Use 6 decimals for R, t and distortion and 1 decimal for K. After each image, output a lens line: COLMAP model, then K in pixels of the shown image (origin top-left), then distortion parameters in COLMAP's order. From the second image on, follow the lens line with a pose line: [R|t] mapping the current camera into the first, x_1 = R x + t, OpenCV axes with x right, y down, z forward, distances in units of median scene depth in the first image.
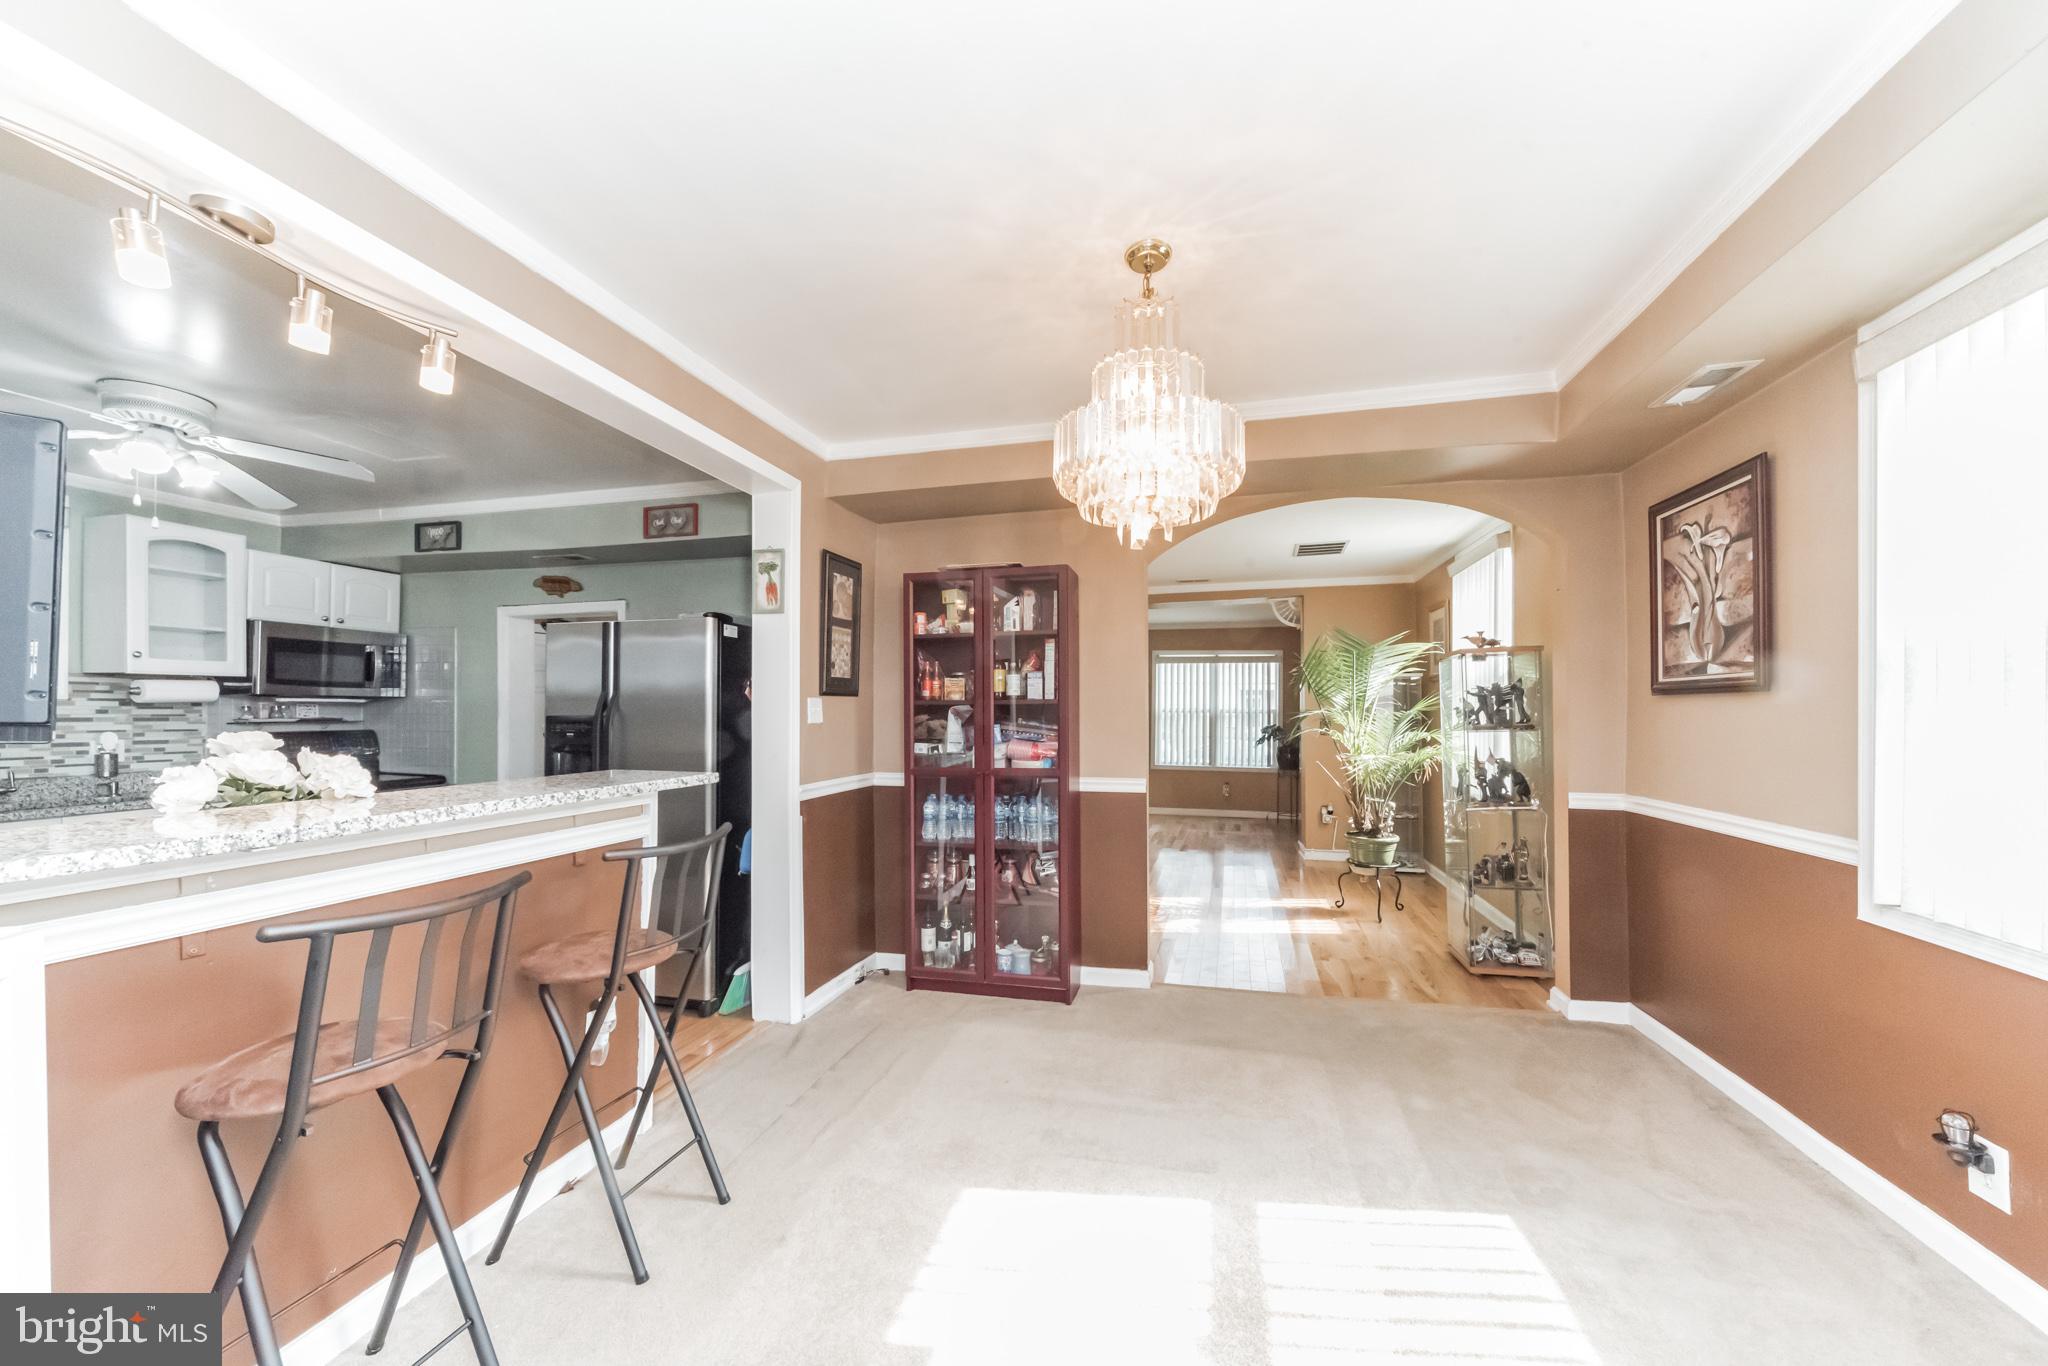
lens RADIAL K [[885.9, 0, 1024.0], [0, 885.9, 683.0], [0, 0, 1]] dist [0.018602, 0.000134]
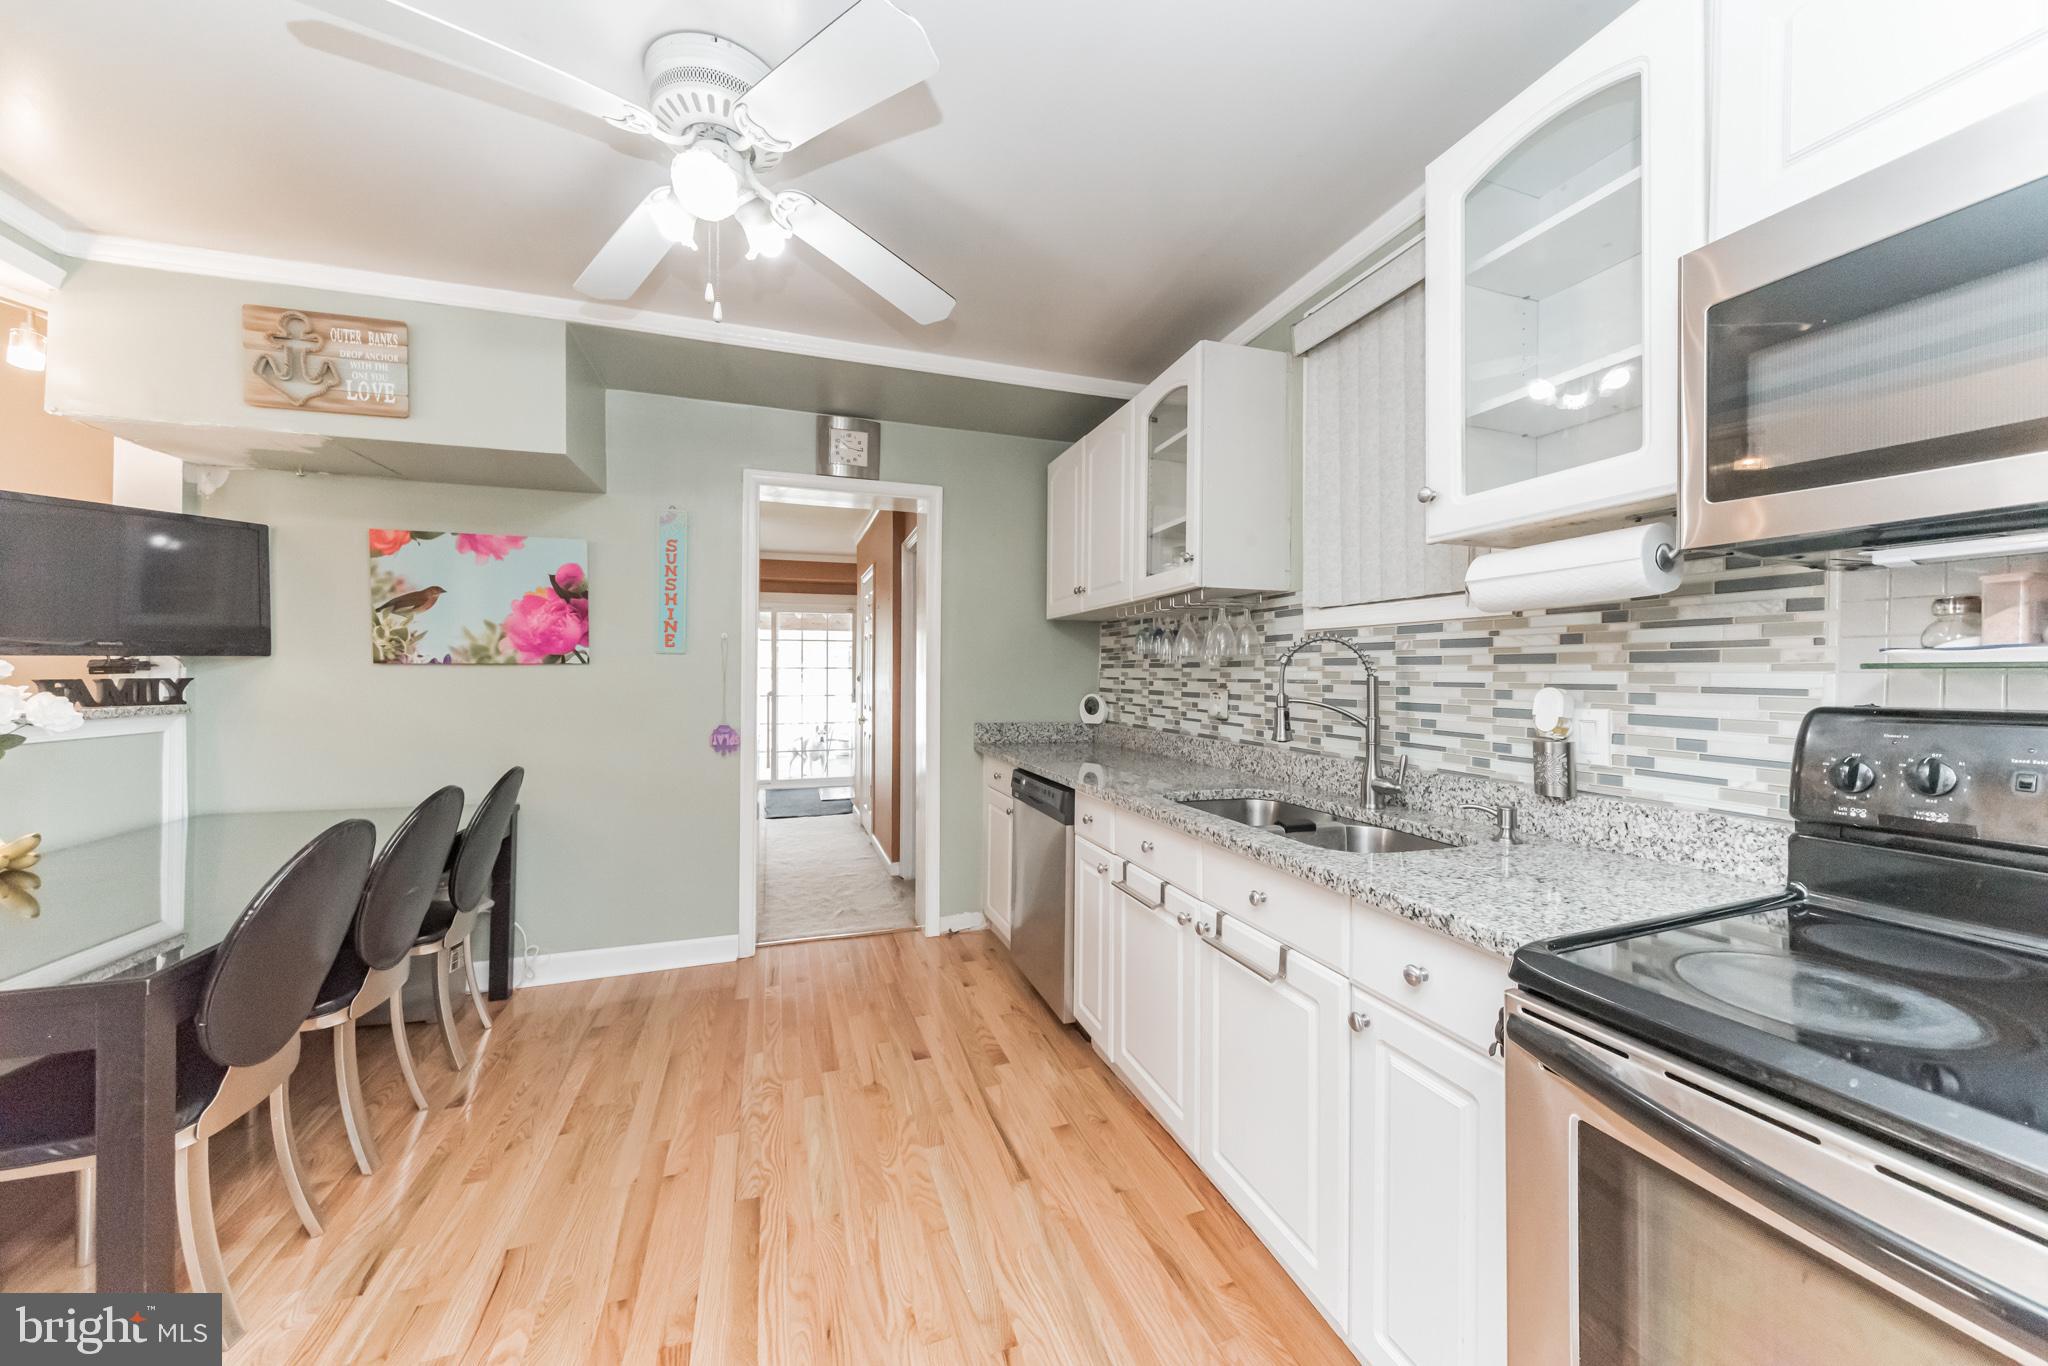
lens RADIAL K [[744.2, 0, 1024.0], [0, 744.2, 683.0], [0, 0, 1]] dist [0.000174, 0.000024]
pose [[-0.795976, -0.001079, -0.605327, -0.618603], [0.012046, 0.999772, -0.017622, 0.055073], [0.605209, -0.021318, -0.795781, 1.123618]]
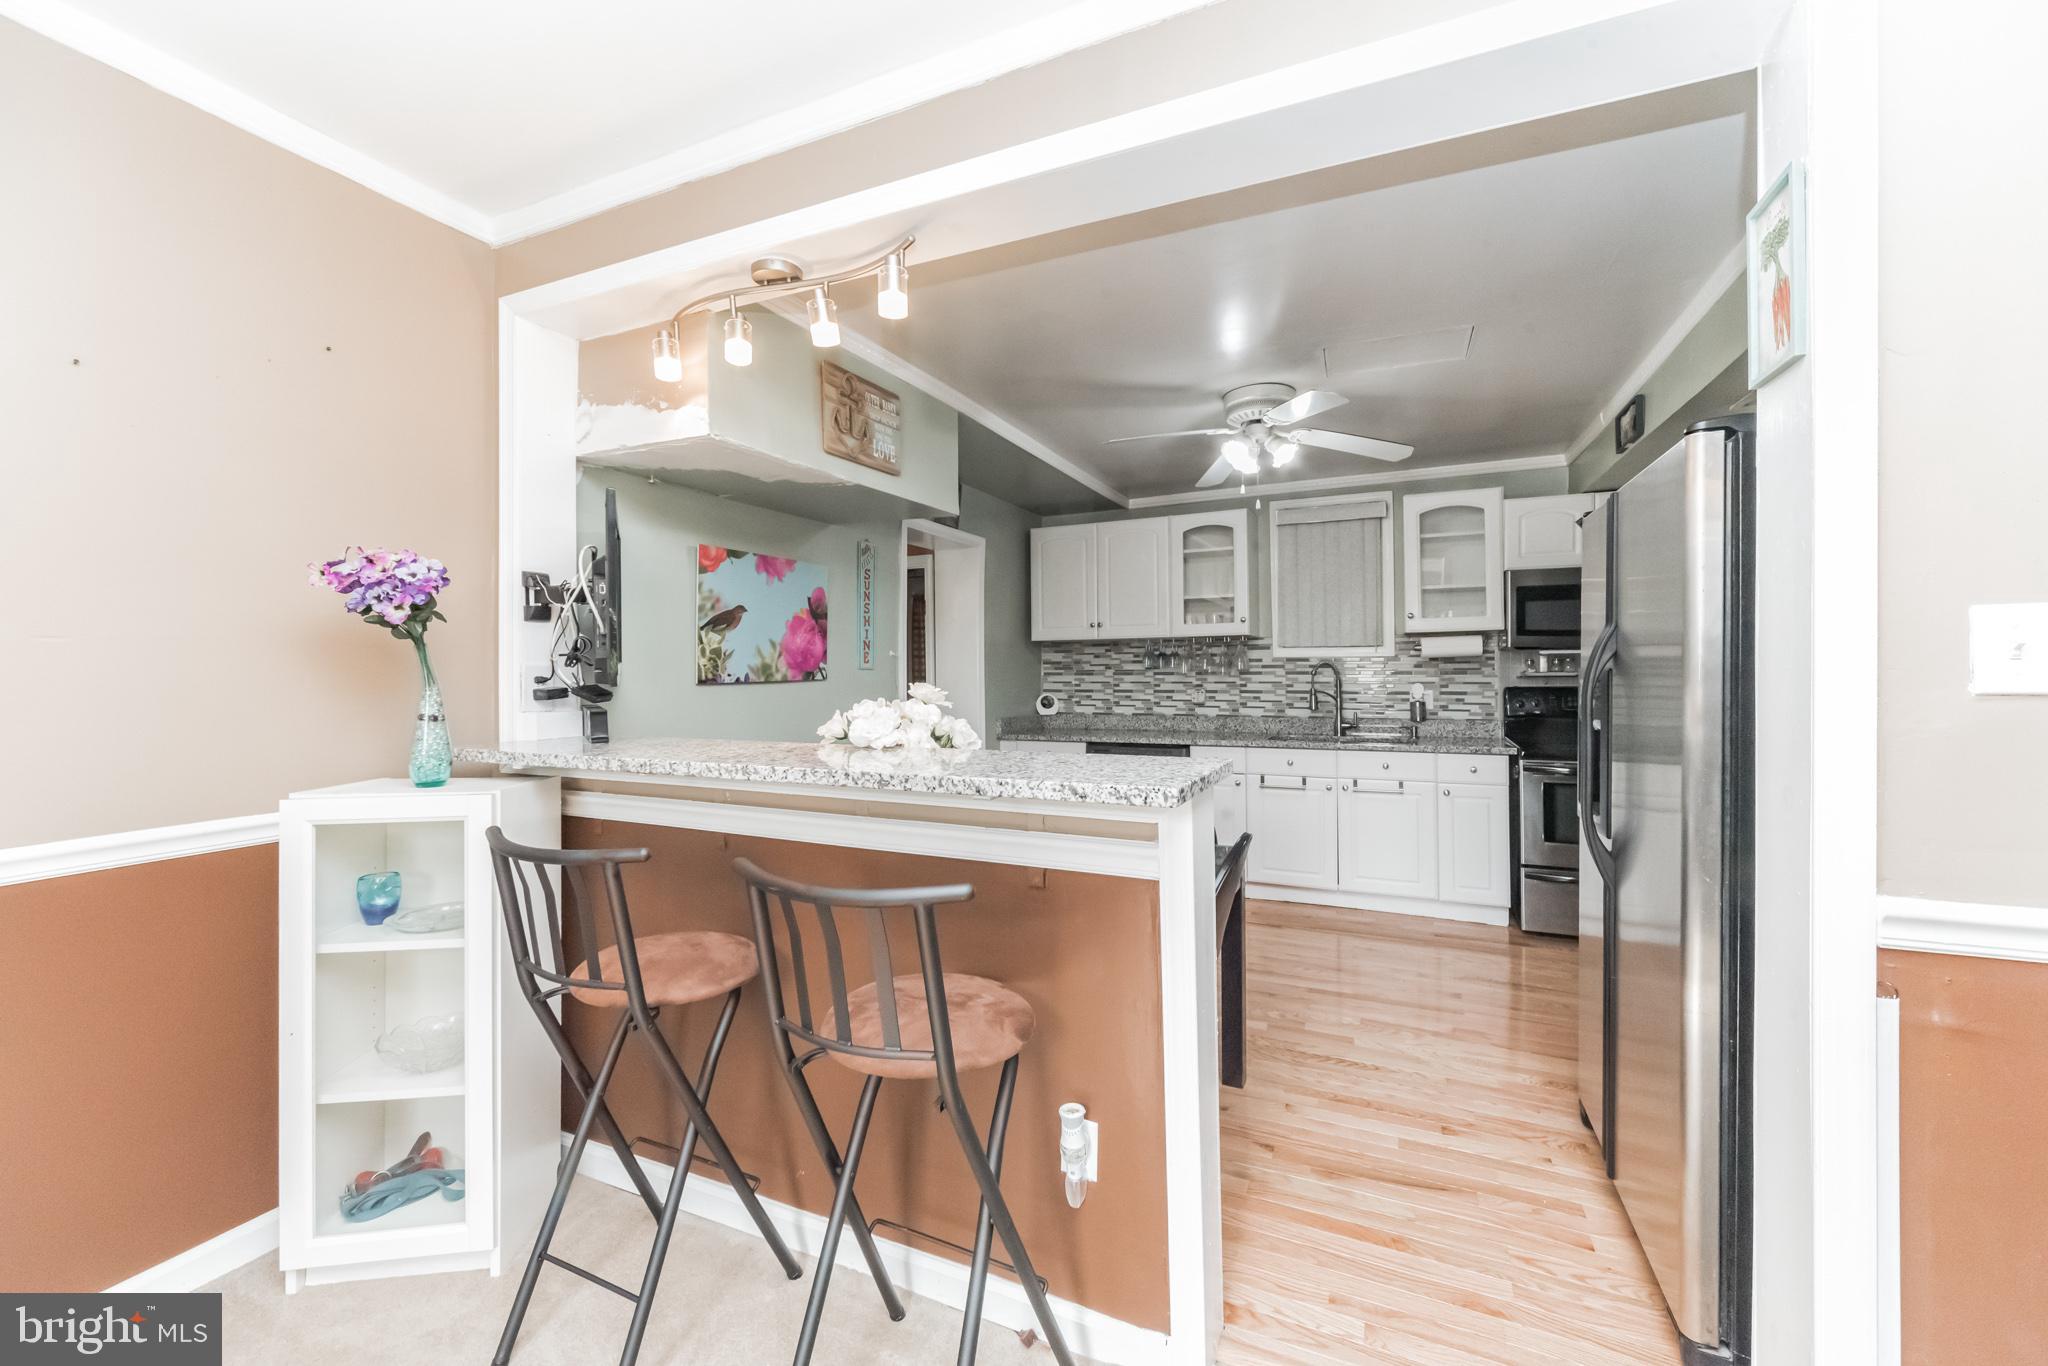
lens RADIAL K [[813.1, 0, 1024.0], [0, 813.1, 683.0], [0, 0, 1]] dist [0.000809, 0.000053]
pose [[-0.108994, 0.012919, -0.993958, 0.088313], [0.040297, 0.999151, 0.008568, 0.024209], [0.993225, -0.039119, -0.109422, 0.609478]]
